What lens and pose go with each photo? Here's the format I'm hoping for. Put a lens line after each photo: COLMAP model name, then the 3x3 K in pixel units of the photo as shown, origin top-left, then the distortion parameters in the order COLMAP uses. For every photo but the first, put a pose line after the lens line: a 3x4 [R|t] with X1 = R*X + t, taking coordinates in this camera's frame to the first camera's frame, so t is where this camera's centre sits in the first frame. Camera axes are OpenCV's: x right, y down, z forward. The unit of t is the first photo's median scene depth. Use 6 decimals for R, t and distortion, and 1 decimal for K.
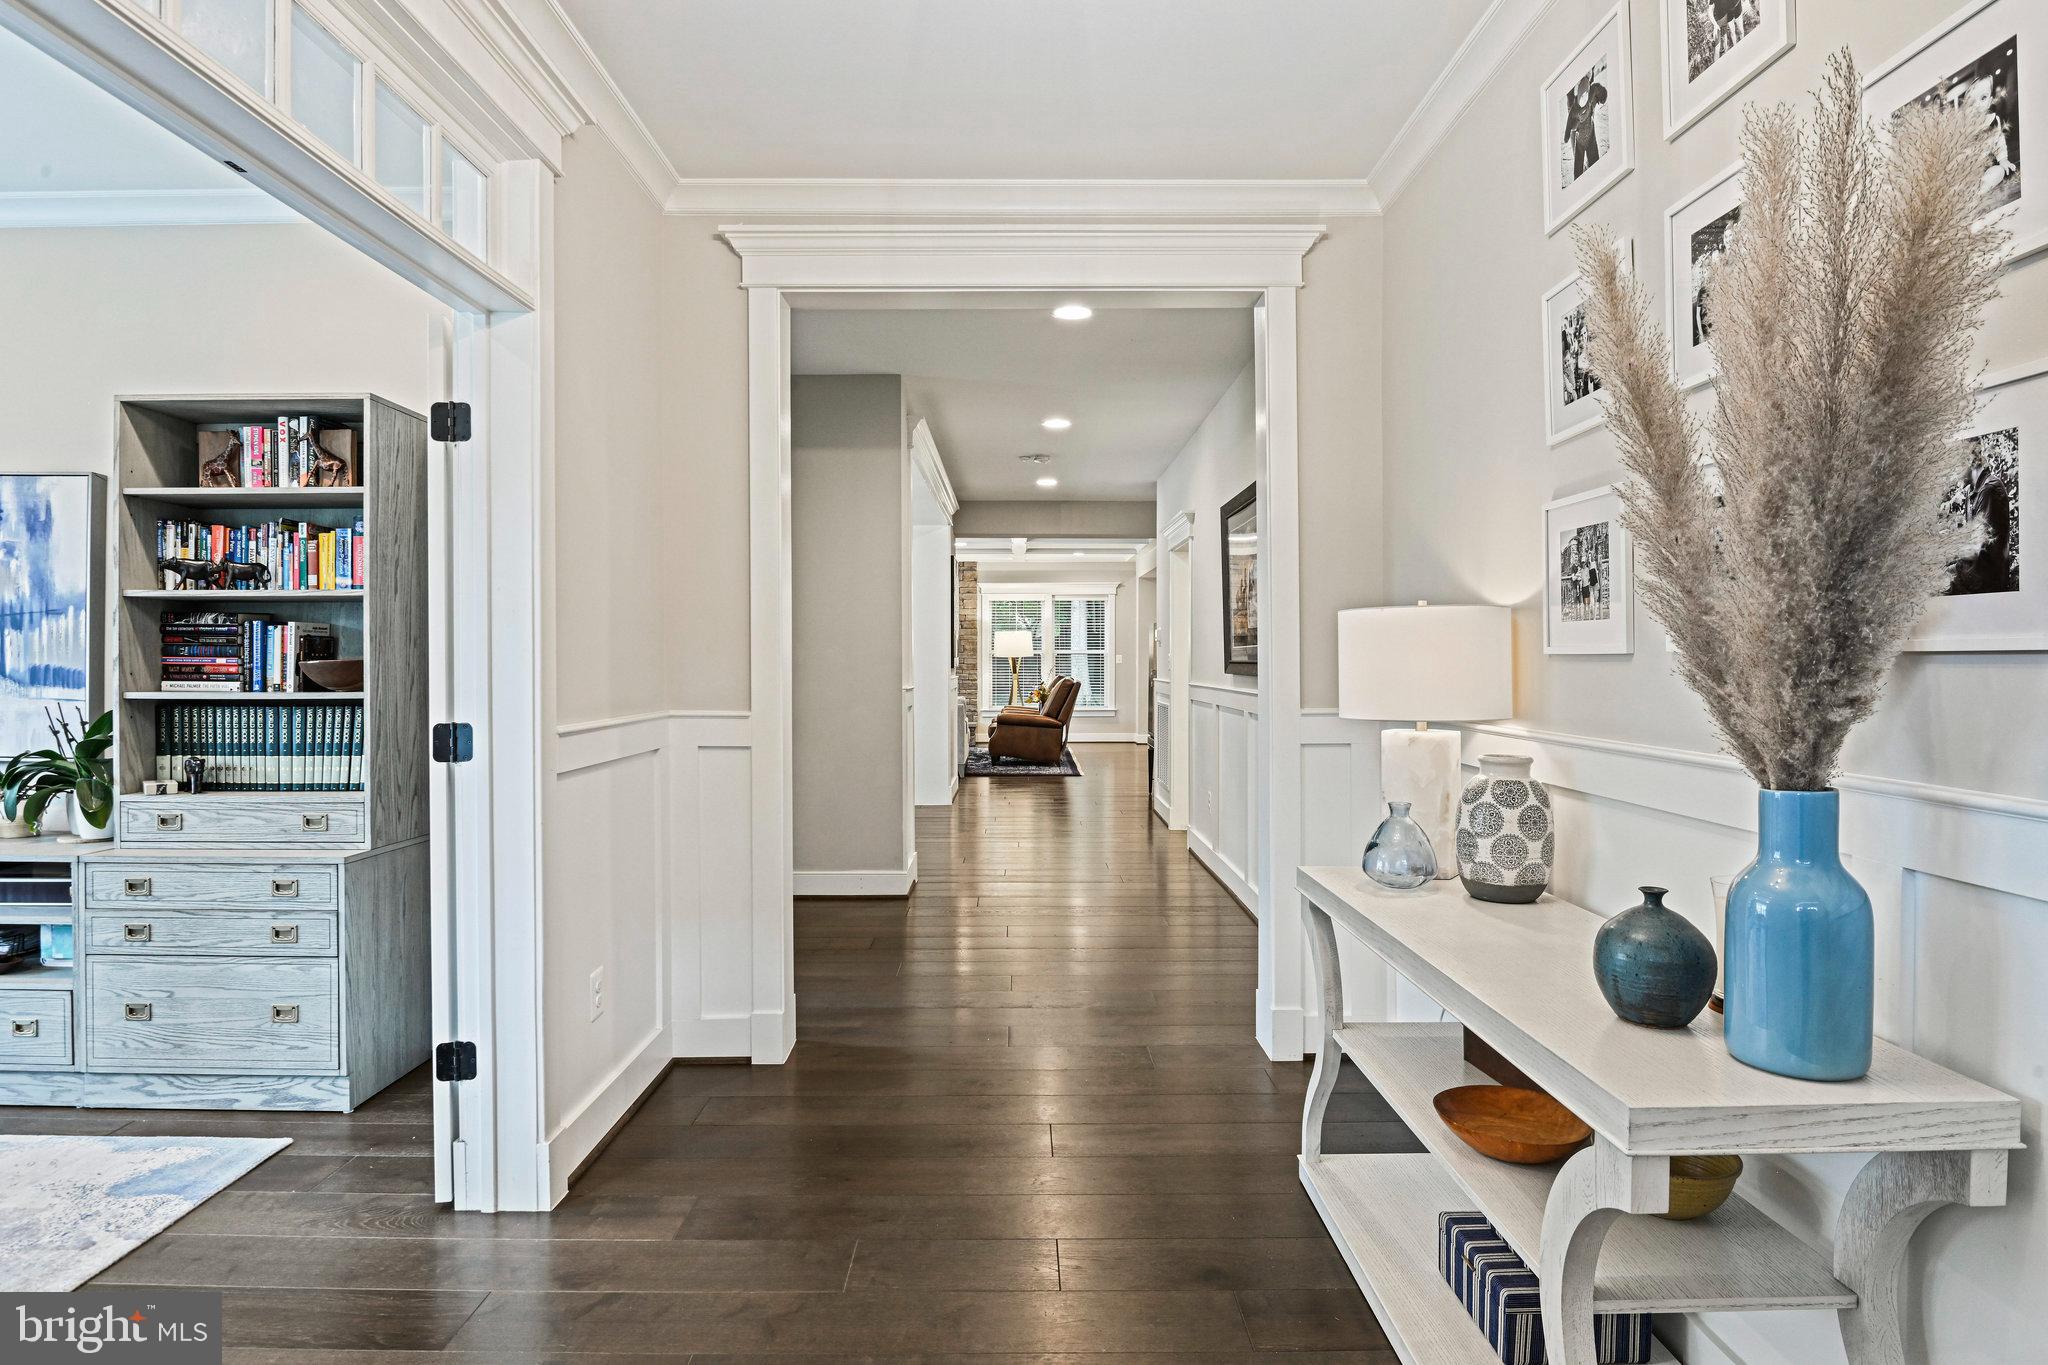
lens RADIAL K [[1082.9, 0, 1018.6], [0, 1082.9, 665.4], [0, 0, 1]] dist [-0.020156, -0.000653]
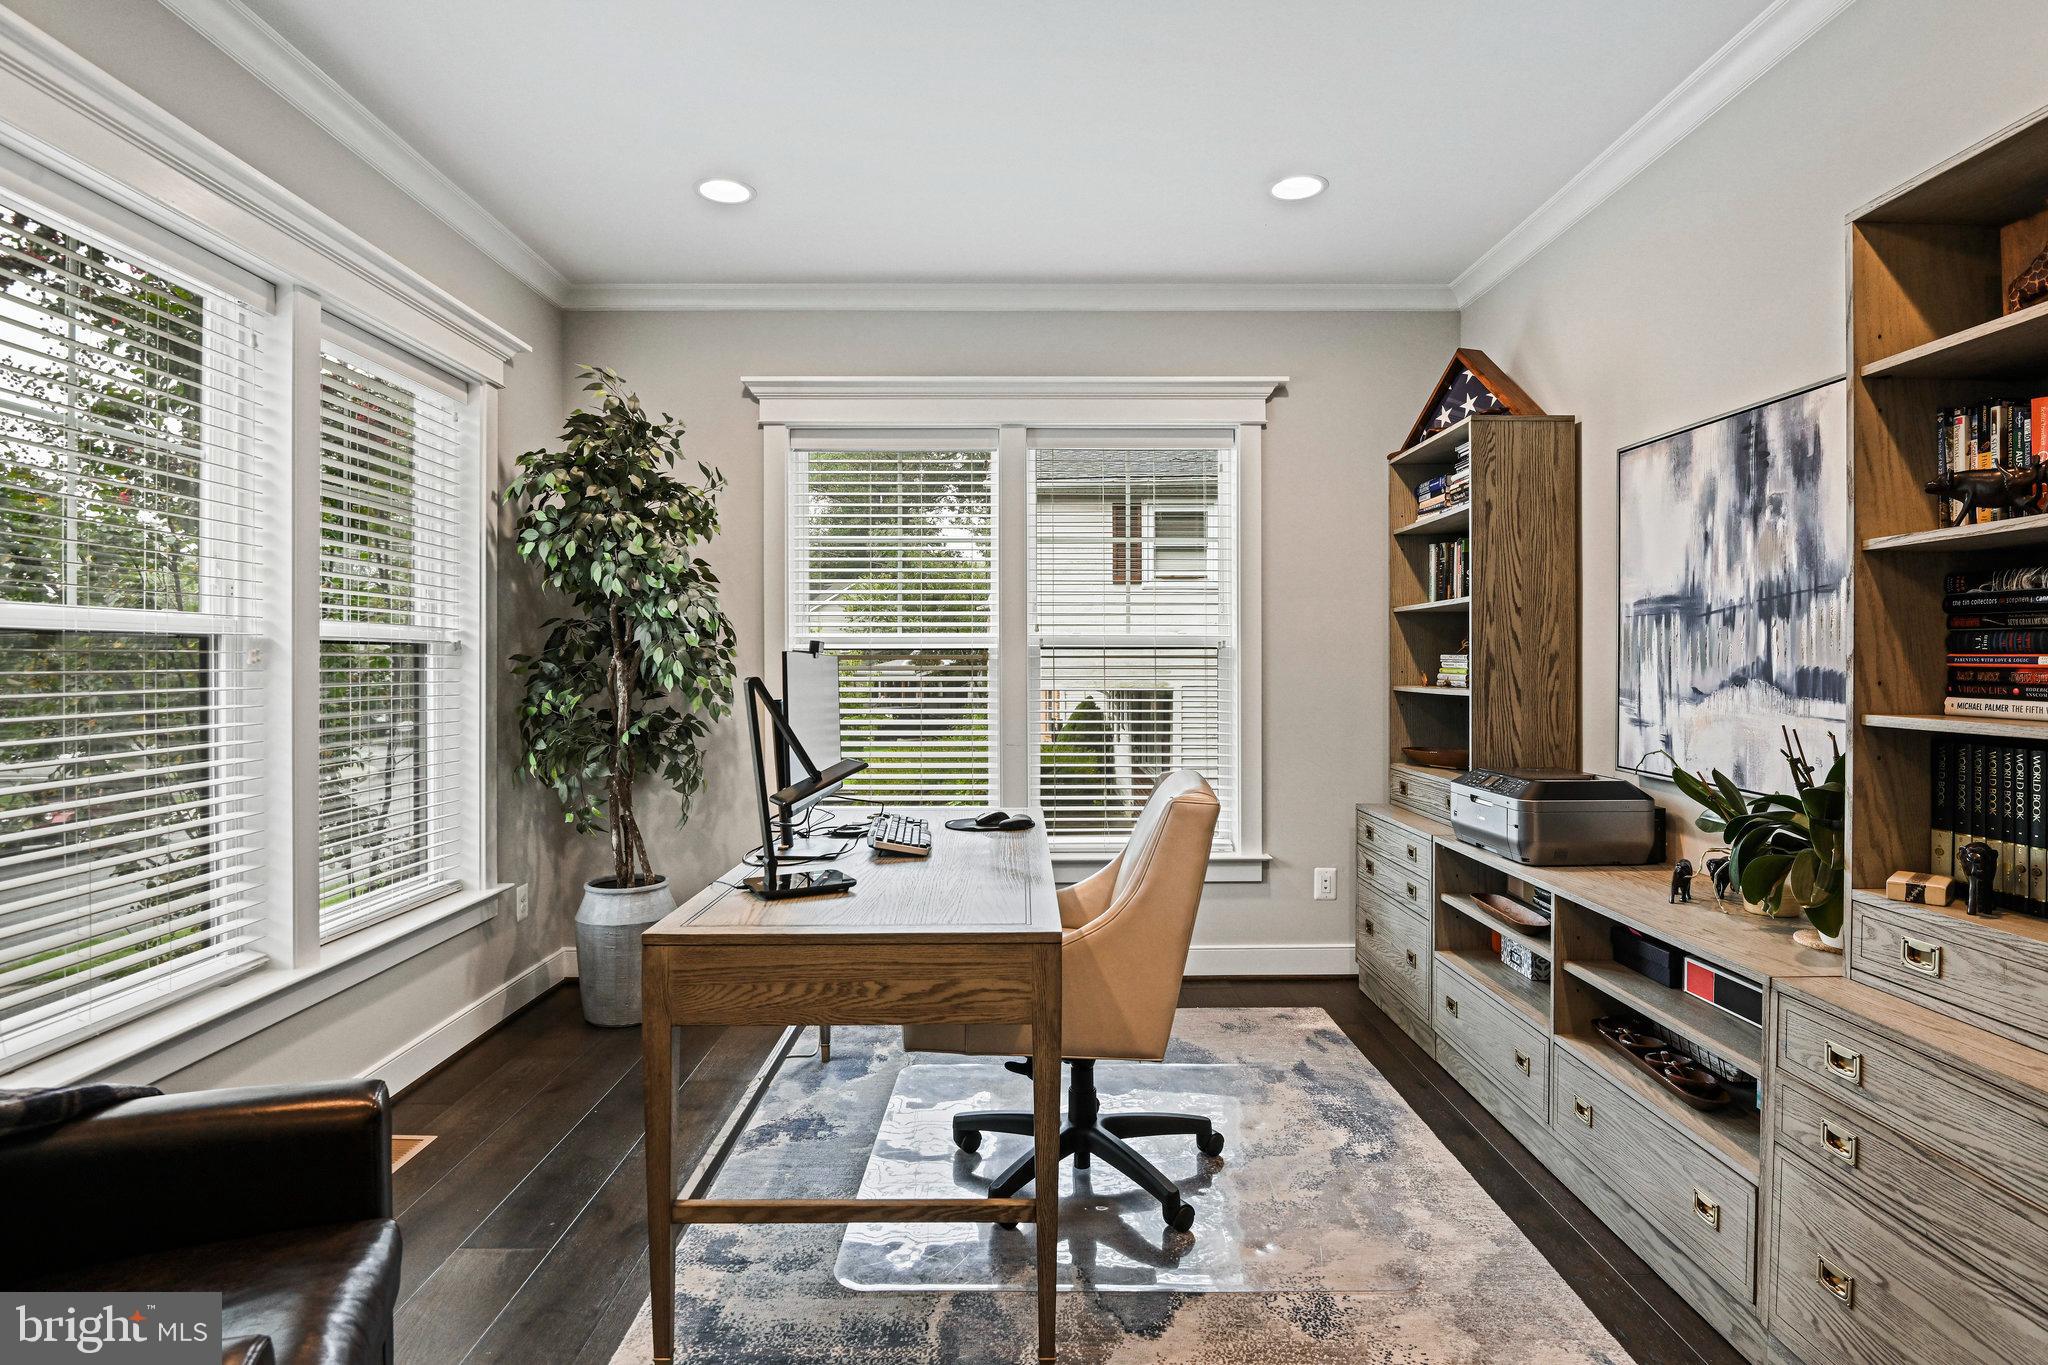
lens RADIAL K [[1082.9, 0, 1020.1], [0, 1082.9, 669.6], [0, 0, 1]] dist [-0.020156, -0.000653]
pose [[-0.002308, 0.003969, -0.999989, -0.238311], [-0.002063, 0.999990, 0.003974, -0.000881], [0.999995, 0.002072, -0.002300, 0.512808]]
